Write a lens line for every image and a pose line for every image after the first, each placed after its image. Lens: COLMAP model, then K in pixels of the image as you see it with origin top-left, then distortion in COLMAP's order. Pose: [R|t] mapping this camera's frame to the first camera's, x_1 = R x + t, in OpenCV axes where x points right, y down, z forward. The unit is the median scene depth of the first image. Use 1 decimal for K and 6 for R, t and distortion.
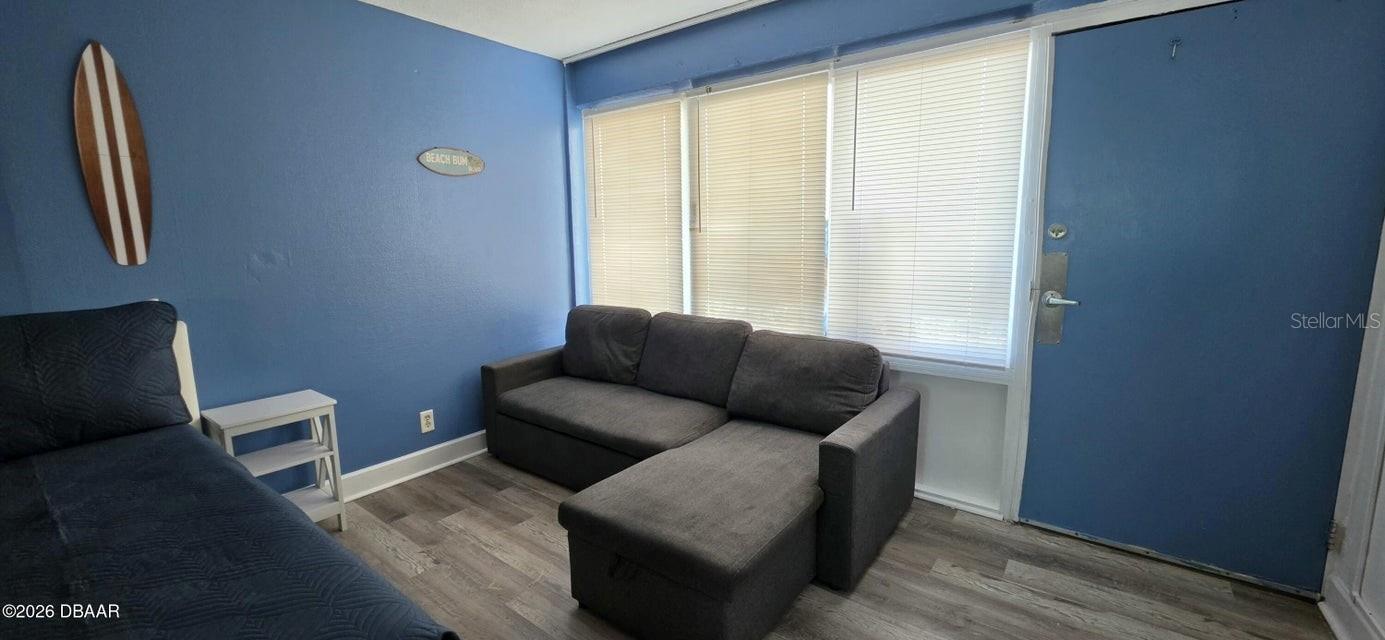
lens RADIAL K [[554.6, 0, 684.0], [0, 554.6, 317.8], [0, 0, 1]] dist [-0.000643, -0.000359]
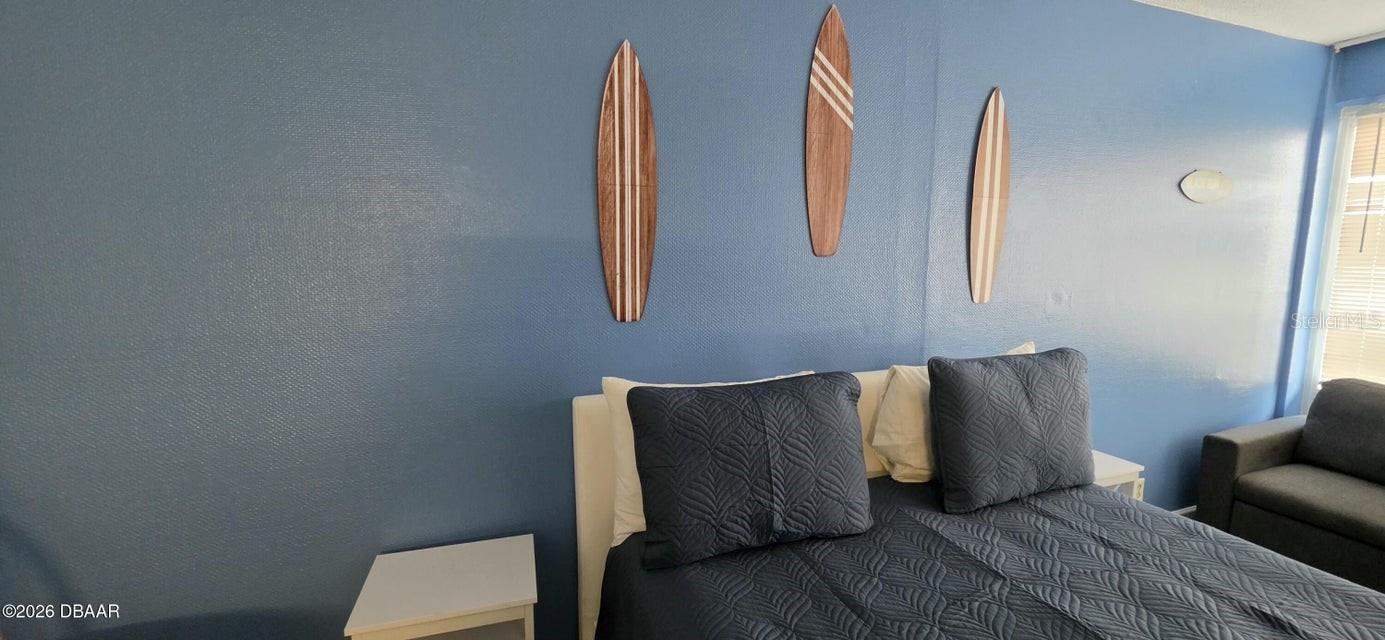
lens RADIAL K [[558.0, 0, 690.0], [0, 558.0, 317.2], [0, 0, 1]] dist [0.001858, -0.000140]
pose [[0.845163, 0.080328, -0.528439, -0.624947], [-0.096526, 0.995326, -0.003080, -0.012961], [0.525721, 0.053611, 0.848966, -0.097945]]
